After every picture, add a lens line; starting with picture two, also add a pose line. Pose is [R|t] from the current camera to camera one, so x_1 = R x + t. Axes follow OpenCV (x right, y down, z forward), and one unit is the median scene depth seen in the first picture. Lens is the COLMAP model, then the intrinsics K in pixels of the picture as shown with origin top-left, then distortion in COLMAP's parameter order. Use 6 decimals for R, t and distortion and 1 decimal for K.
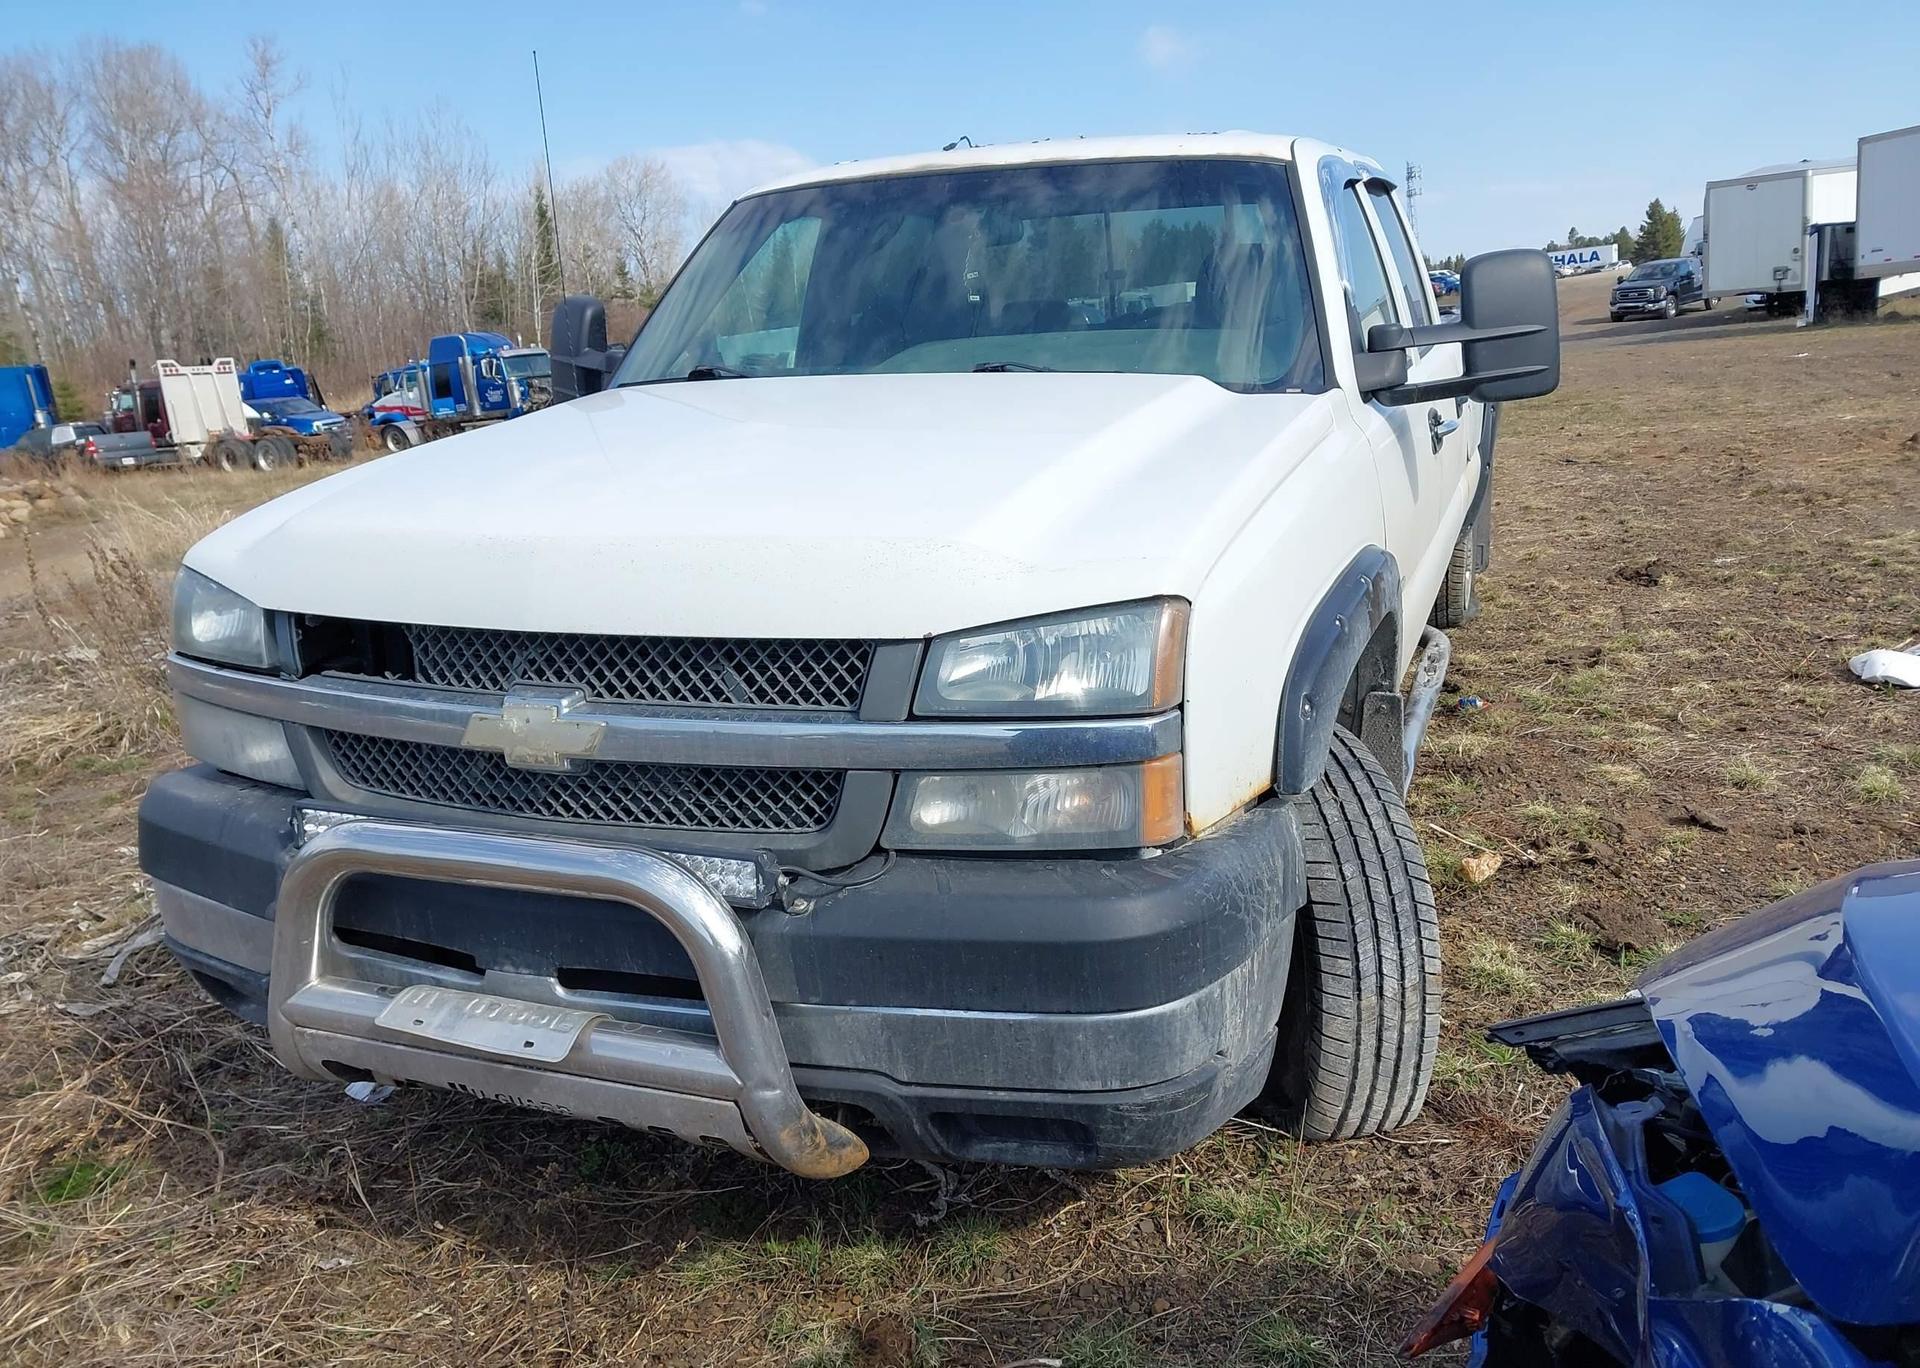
lens RADIAL K [[1522.6, 0, 962.7], [0, 1522.6, 708.6], [0, 0, 1]] dist [0.007844, -0.010643]
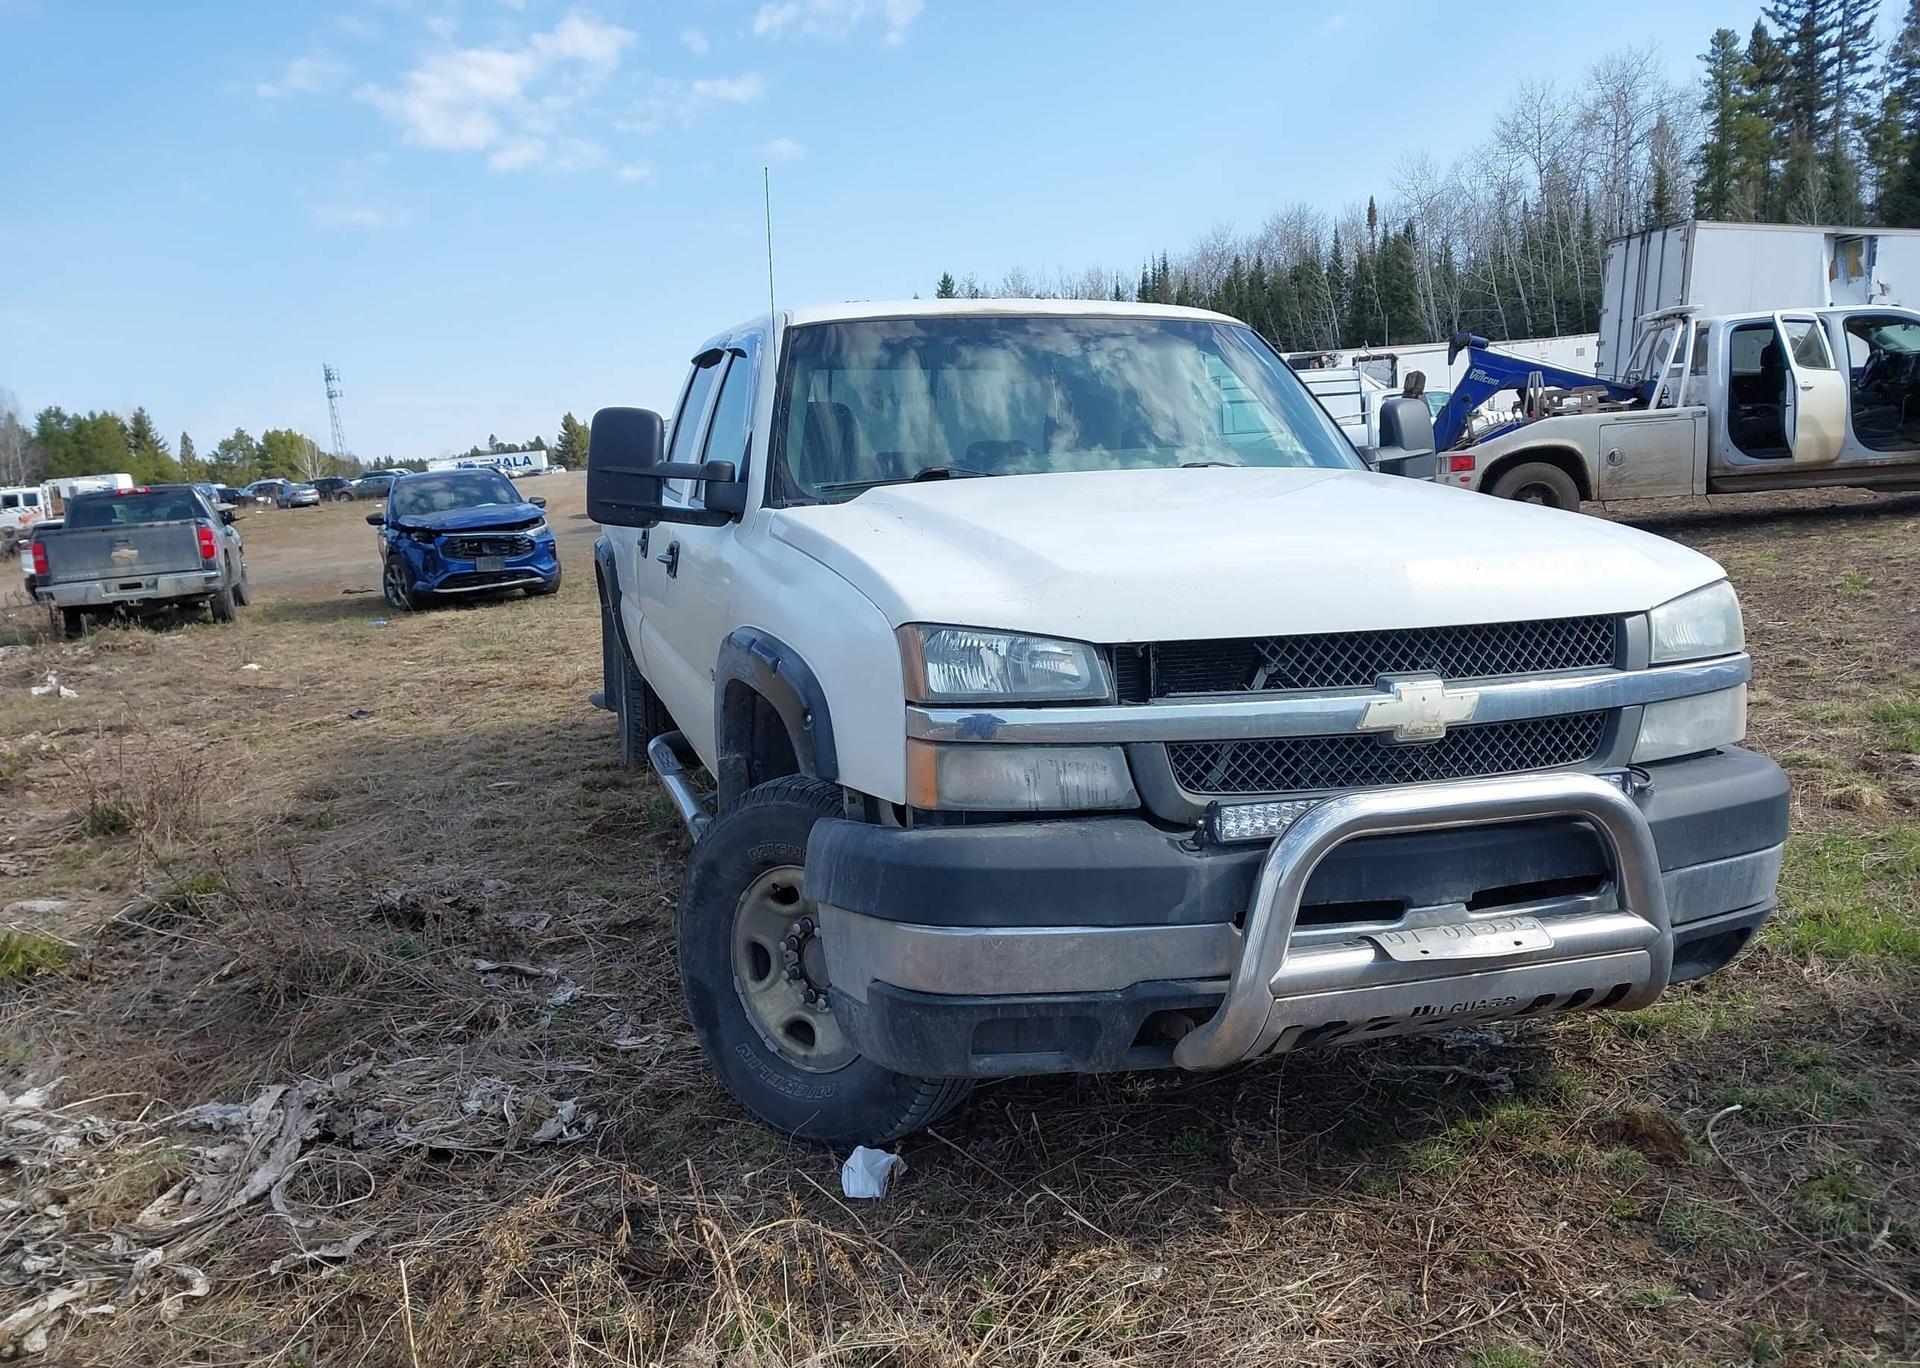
lens RADIAL K [[1495.7, 0, 929.7], [0, 1495.7, 789.1], [0, 0, 1]] dist [-0.011140, 0.017935]
pose [[0.769202, -0.101589, 0.630879, -1.304454], [0.148374, 0.988693, -0.021699, 0.045058], [-0.621541, 0.110297, 0.775578, 0.314054]]
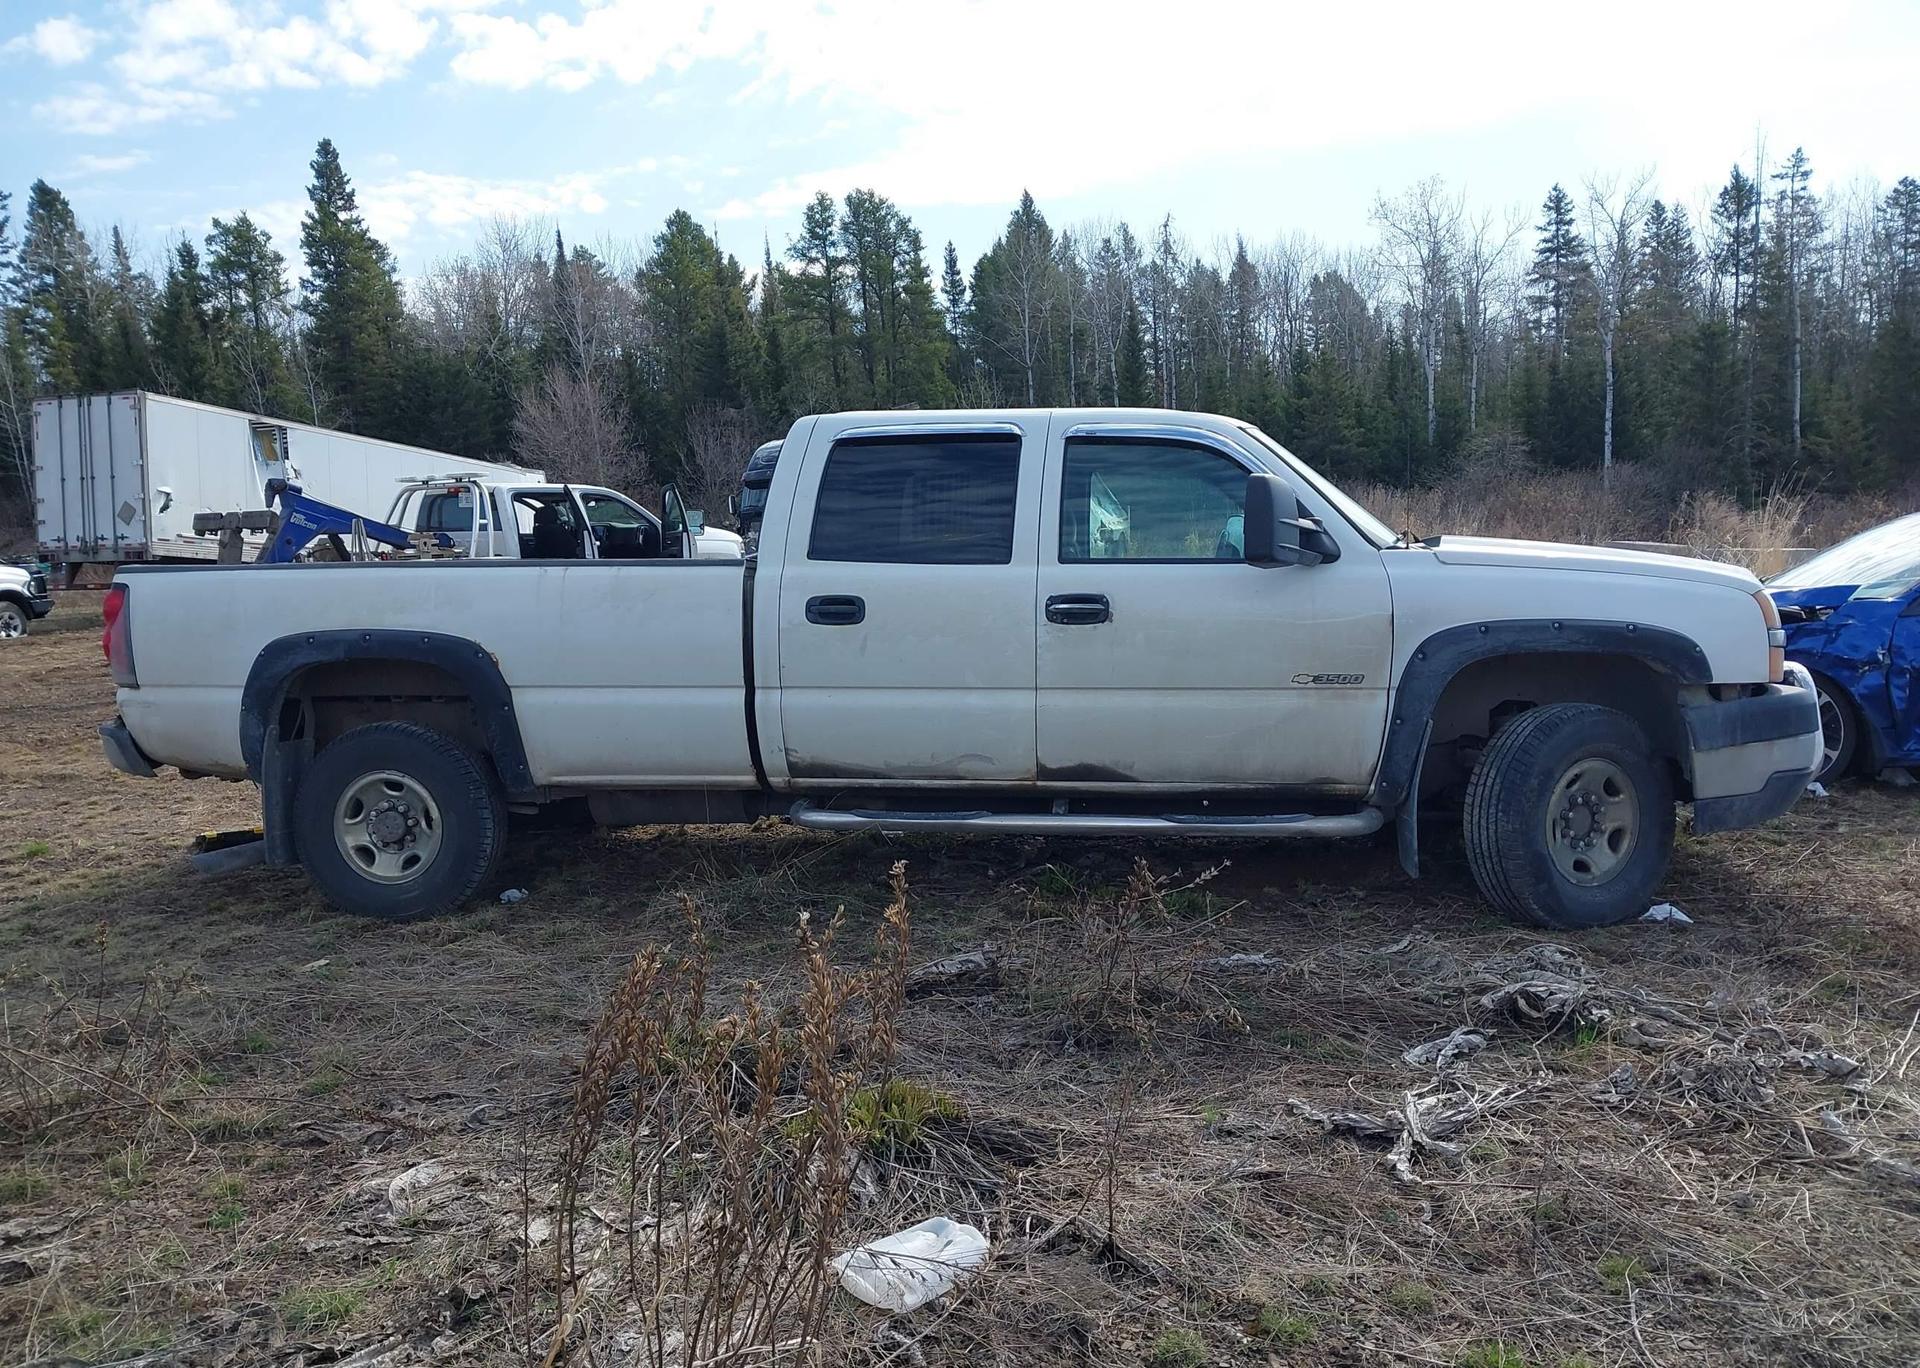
lens RADIAL K [[1526.3, 0, 975.0], [0, 1526.3, 708.3], [0, 0, 1]] dist [0.077670, -0.102544]
pose [[-0.276023, -0.005257, 0.961137, -2.546549], [0.283262, 0.955127, 0.086572, -0.490816], [-0.918463, 0.296149, -0.262148, 3.037364]]
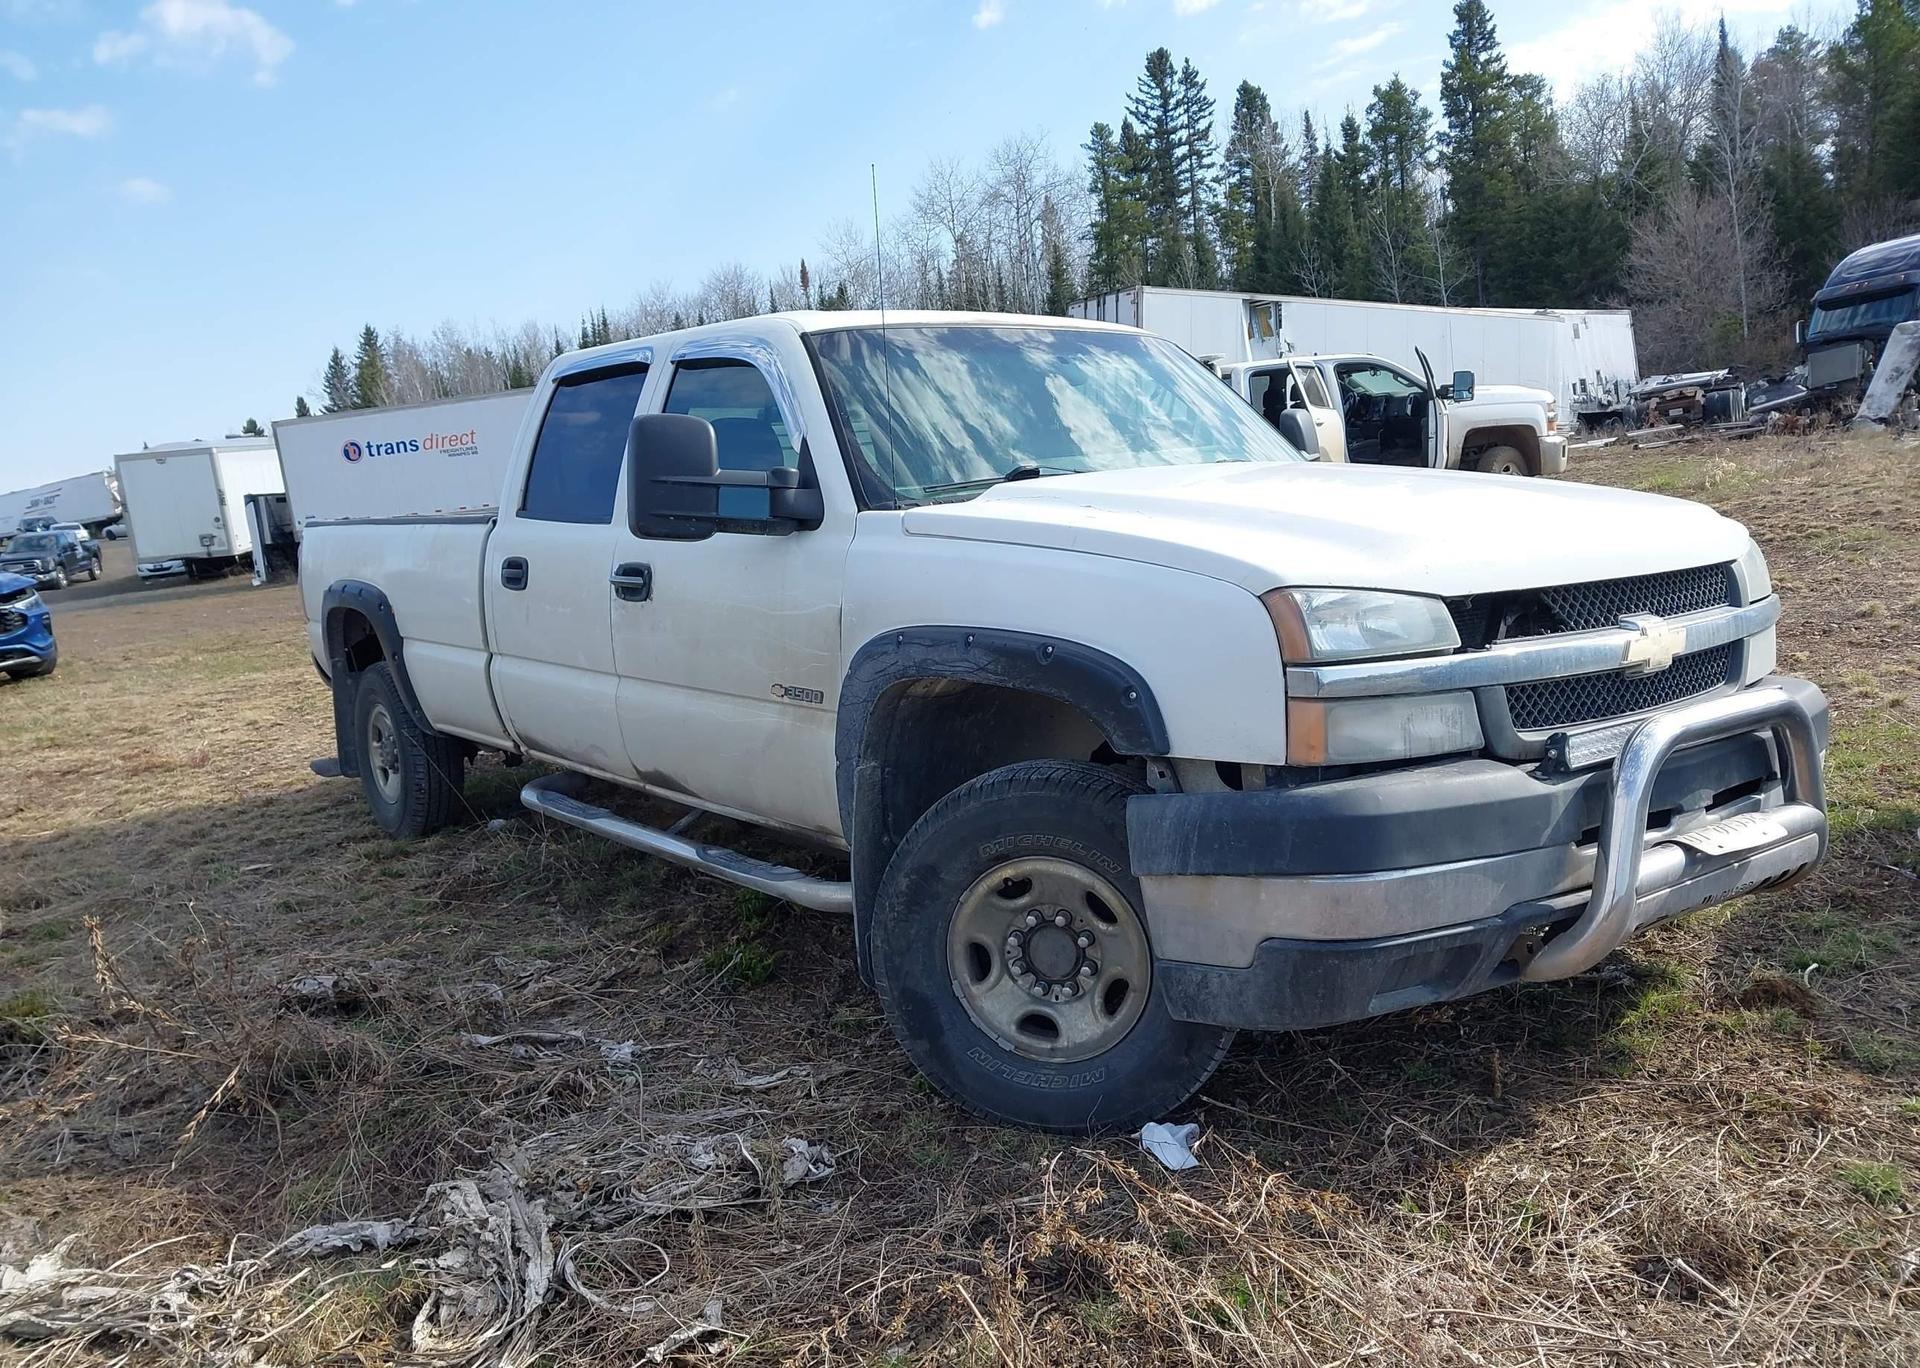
lens RADIAL K [[1495.7, 0, 929.7], [0, 1495.7, 789.1], [0, 0, 1]] dist [-0.011140, 0.017935]
pose [[0.494647, -0.137939, 0.858077, -1.772577], [0.246716, 0.968993, 0.013547, -0.039036], [-0.833340, 0.205001, 0.513342, 0.858244]]
